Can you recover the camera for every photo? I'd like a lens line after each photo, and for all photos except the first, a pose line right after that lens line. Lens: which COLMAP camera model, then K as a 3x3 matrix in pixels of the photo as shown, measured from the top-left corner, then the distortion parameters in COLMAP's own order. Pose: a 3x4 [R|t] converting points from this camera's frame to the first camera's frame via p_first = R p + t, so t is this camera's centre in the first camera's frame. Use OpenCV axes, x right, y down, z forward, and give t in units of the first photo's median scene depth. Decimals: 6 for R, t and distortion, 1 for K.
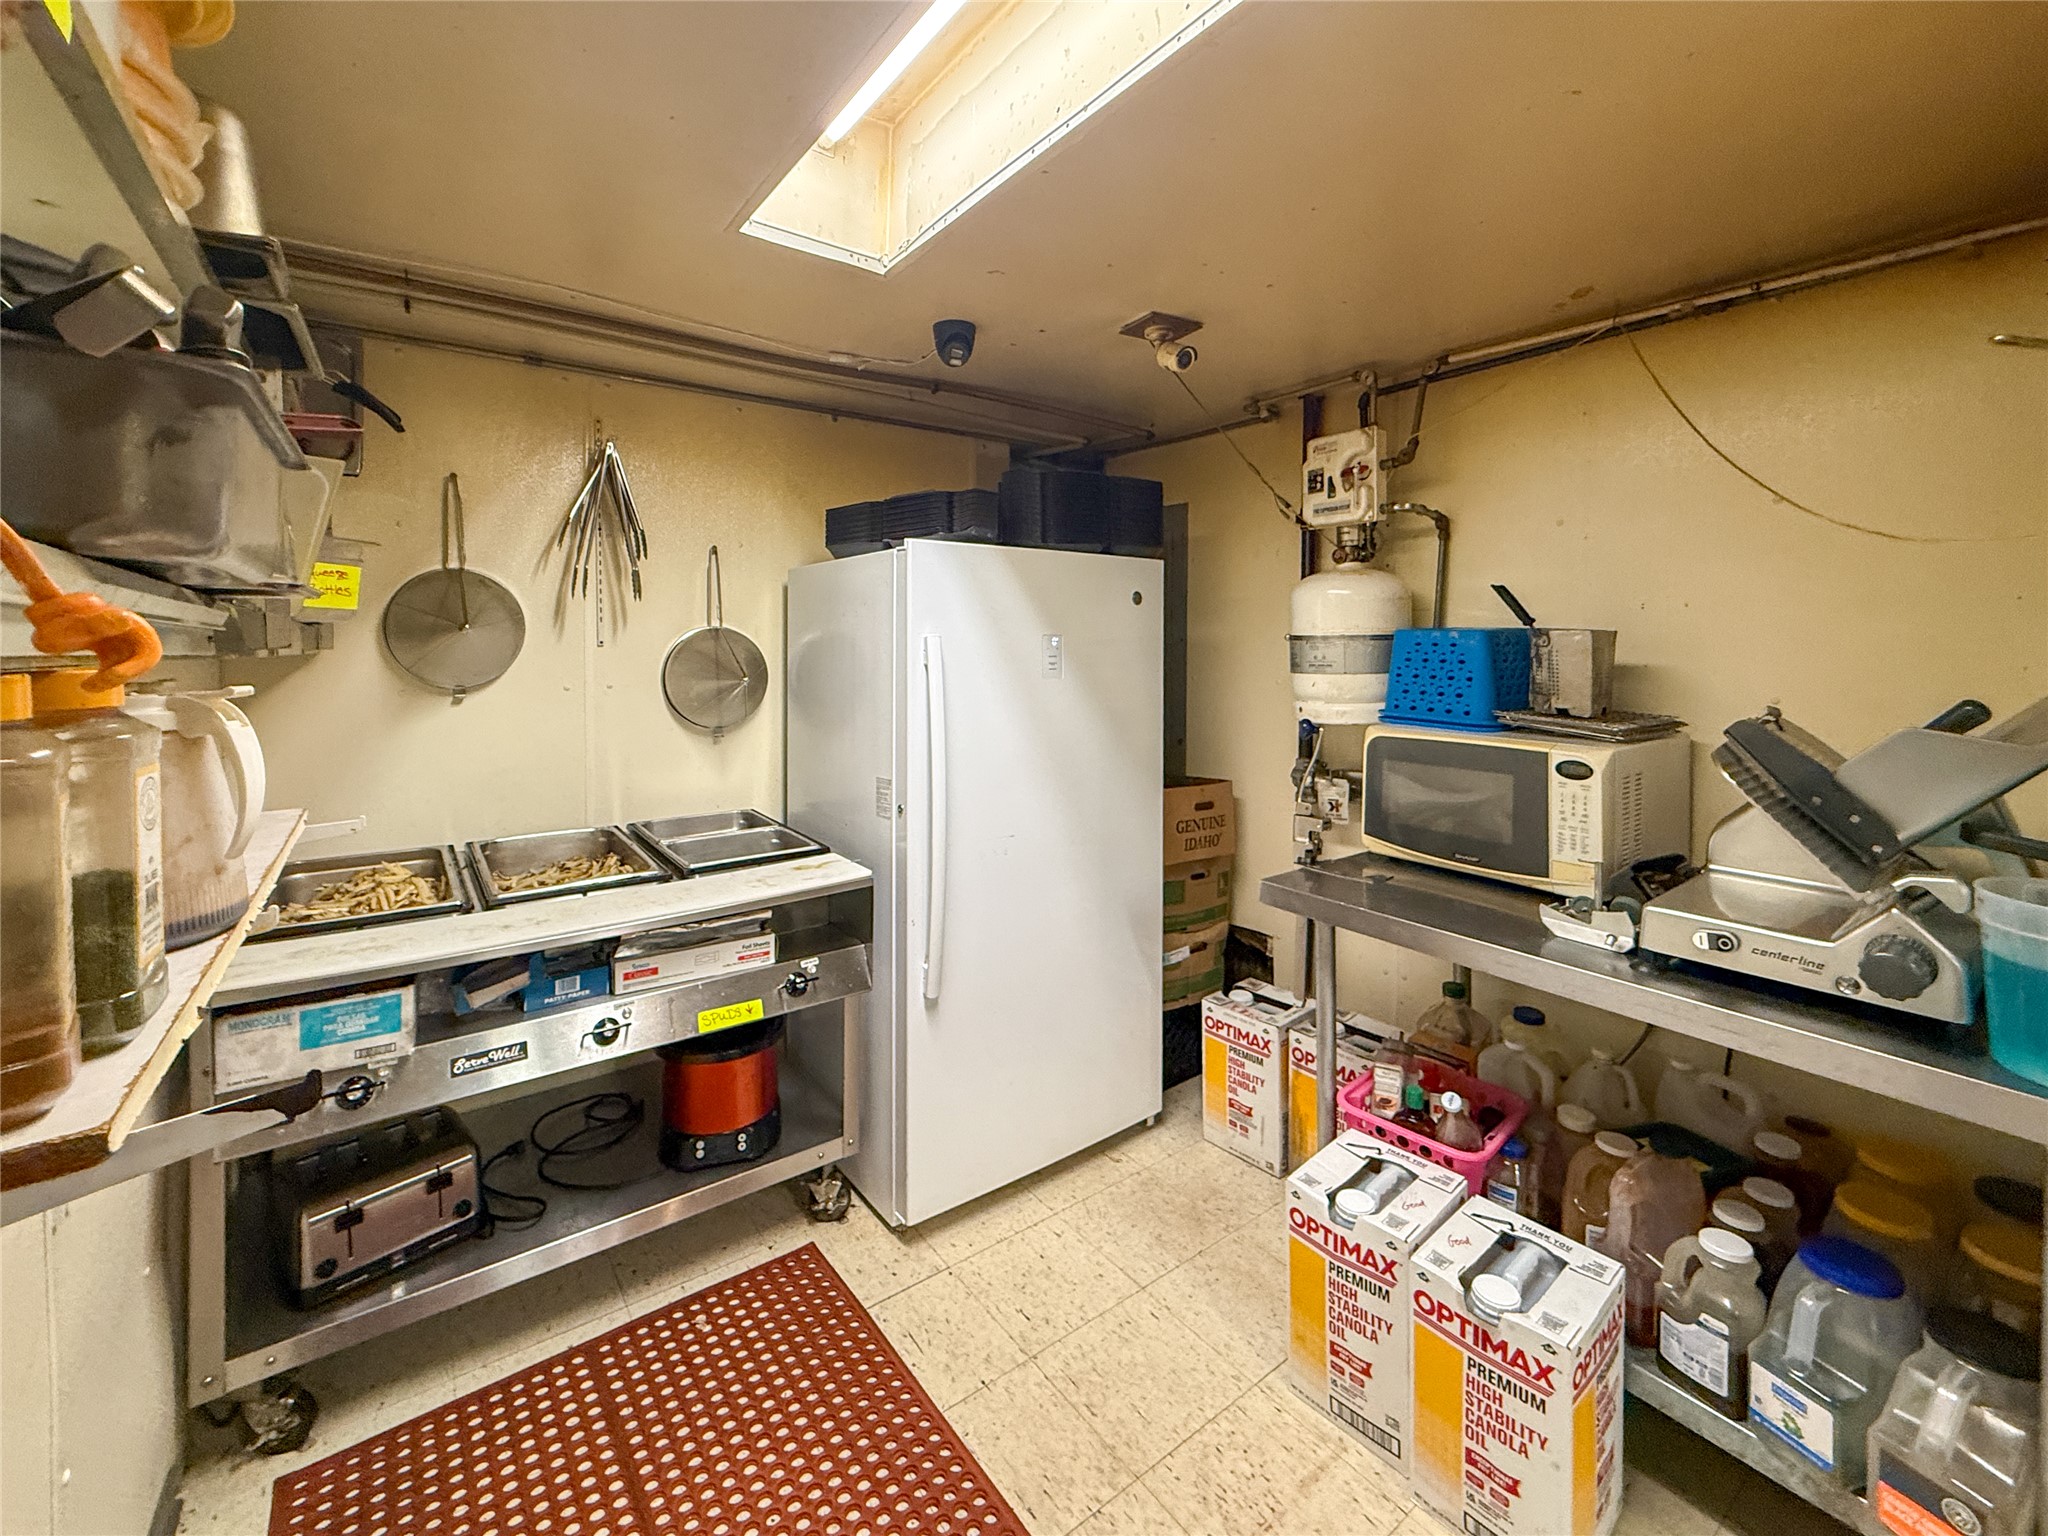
lens RADIAL K [[840.4, 0, 1023.4], [0, 840.4, 645.2], [0, 0, 1]] dist [-0.002700, -0.000446]
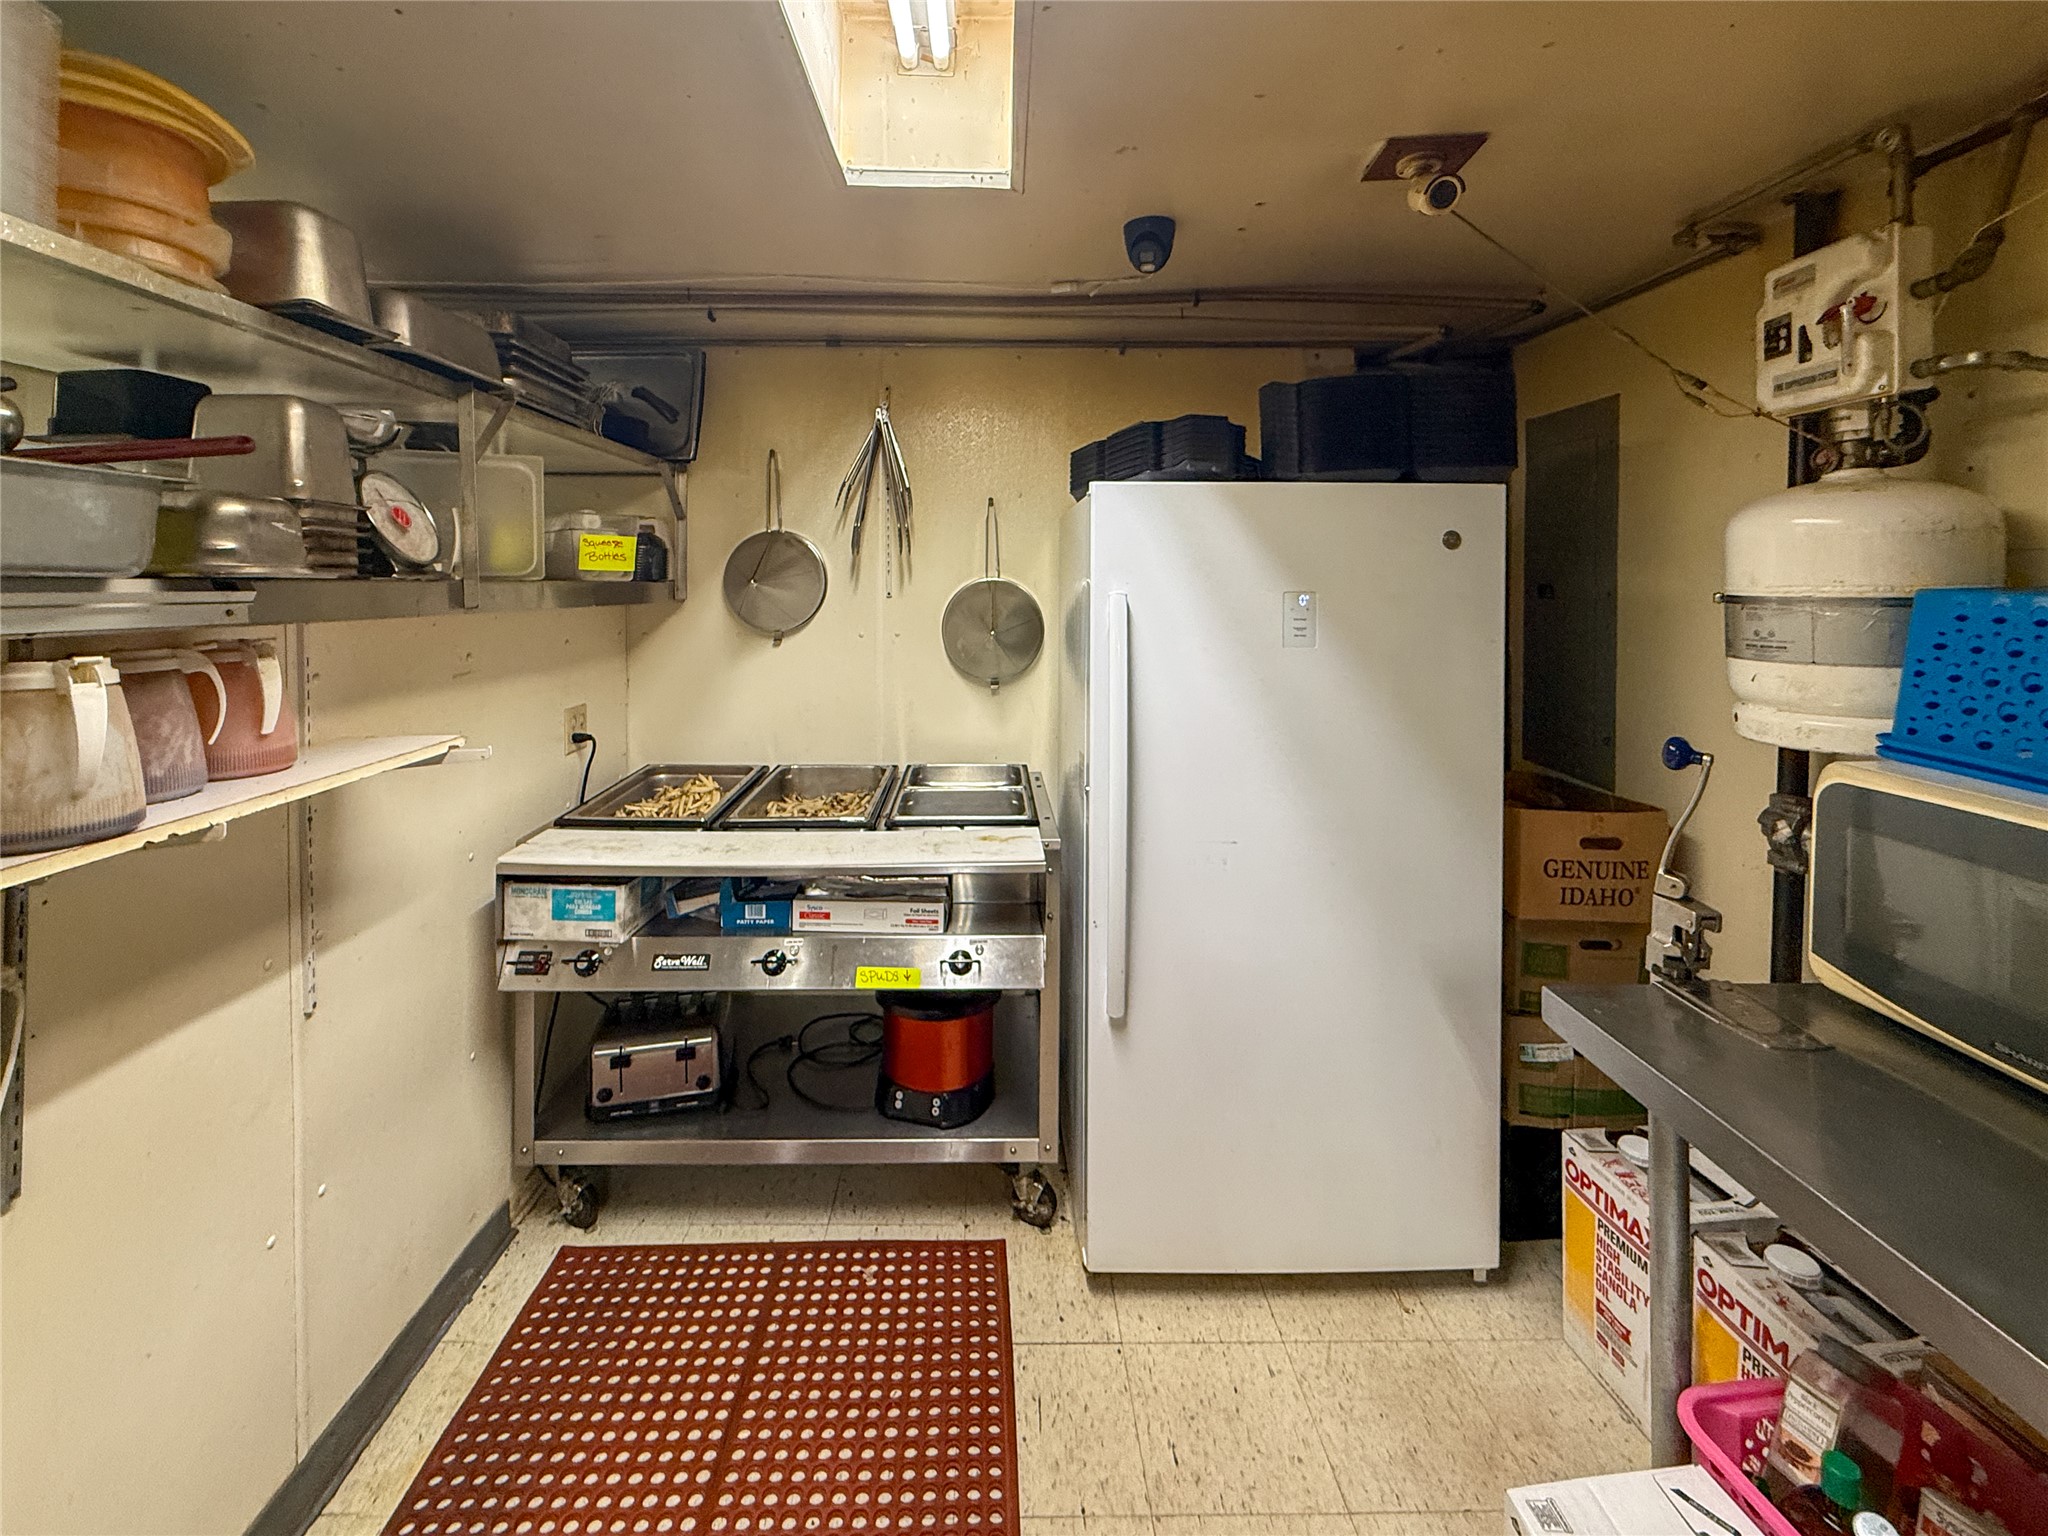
lens RADIAL K [[859.6, 0, 1010.1], [0, 859.6, 584.2], [0, 0, 1]] dist [-0.000909, -0.000061]
pose [[0.815852, 0.004517, -0.578244, 0.300167], [-0.003875, 0.999990, 0.002344, -0.021706], [0.578248, 0.000328, 0.815861, 0.218698]]
